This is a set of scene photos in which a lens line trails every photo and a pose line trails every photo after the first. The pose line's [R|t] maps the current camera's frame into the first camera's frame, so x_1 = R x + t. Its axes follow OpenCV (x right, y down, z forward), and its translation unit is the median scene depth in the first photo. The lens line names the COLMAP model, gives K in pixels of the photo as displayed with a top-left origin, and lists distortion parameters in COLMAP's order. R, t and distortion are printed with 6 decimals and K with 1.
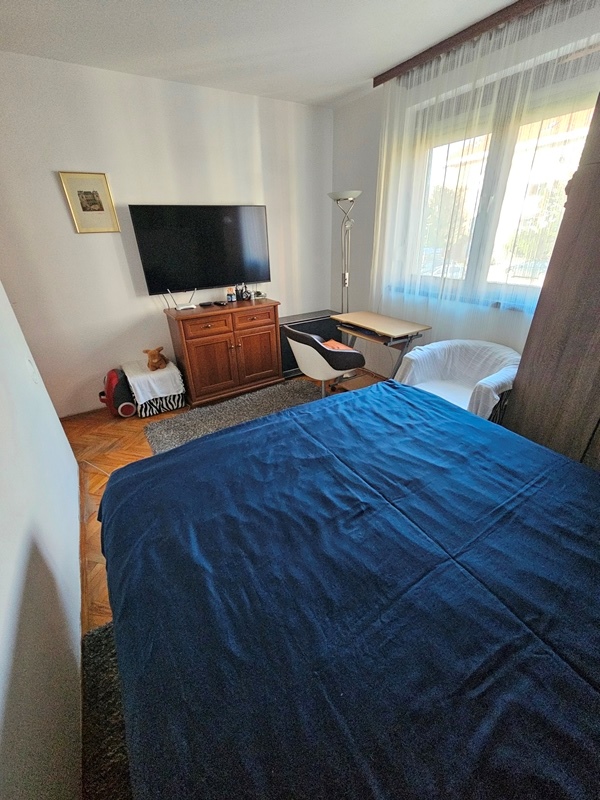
lens RADIAL K [[326.0, 0, 299.0], [0, 326.0, 397.9], [0, 0, 1]] dist [-0.002073, -0.000206]
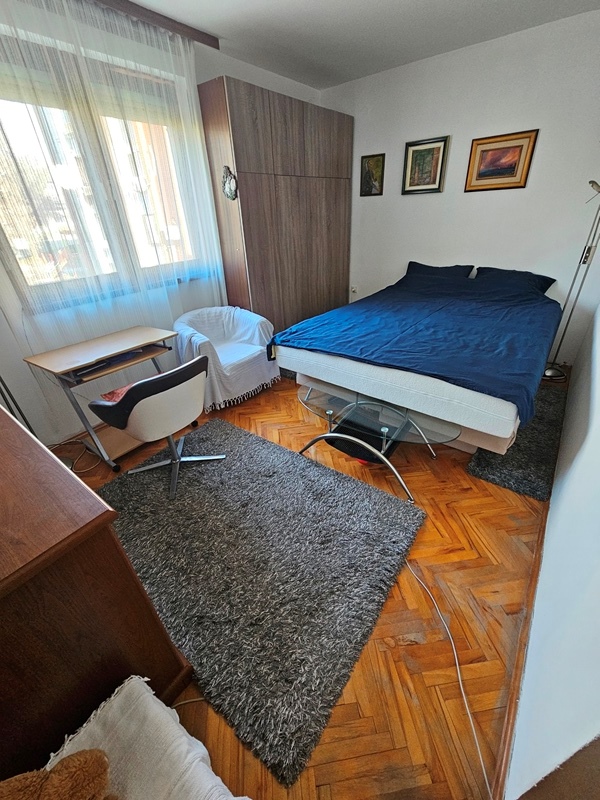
lens RADIAL K [[326.0, 0, 299.1], [0, 326.0, 400.9], [0, 0, 1]] dist [-0.002073, -0.000206]
pose [[-0.351091, -0.427831, 0.832884, -1.045597], [0.467964, 0.690276, 0.551841, -0.635088], [-0.811015, 0.583506, -0.042141, 1.394261]]
